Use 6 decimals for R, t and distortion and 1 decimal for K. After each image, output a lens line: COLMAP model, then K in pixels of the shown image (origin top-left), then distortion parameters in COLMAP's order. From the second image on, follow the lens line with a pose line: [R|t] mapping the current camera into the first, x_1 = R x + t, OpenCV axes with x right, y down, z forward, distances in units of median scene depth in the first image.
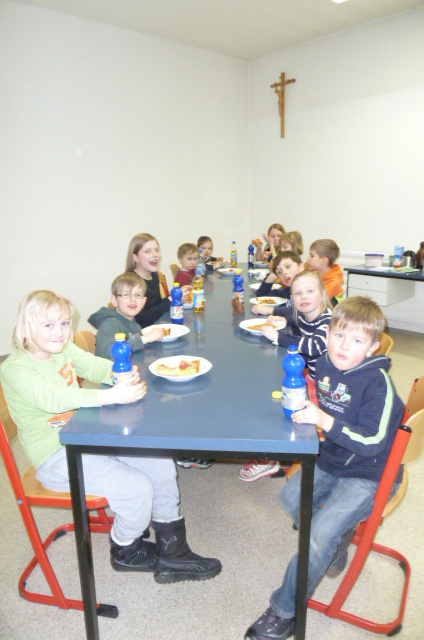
lens RADIAL K [[459.6, 0, 212.0], [0, 459.6, 320.0], [0, 0, 1]] dist [-0.001856, -0.000015]
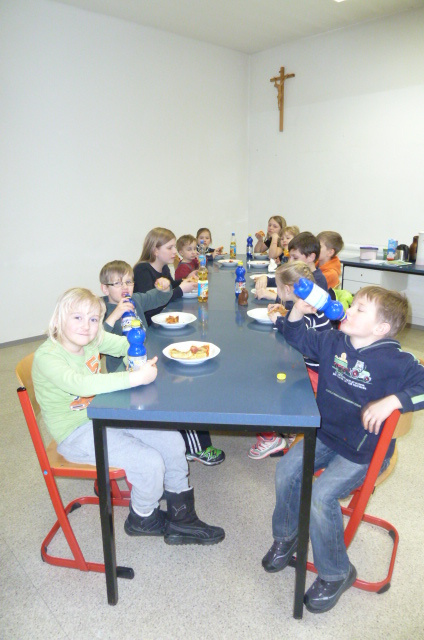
lens RADIAL K [[468.1, 0, 212.0], [0, 468.1, 320.0], [0, 0, 1]] dist [-0.000031, -0.003344]
pose [[0.999715, 0.009323, 0.021996, -0.043999], [-0.009756, 0.999760, 0.019632, 0.006113], [-0.021808, -0.019841, 0.999565, -0.099480]]
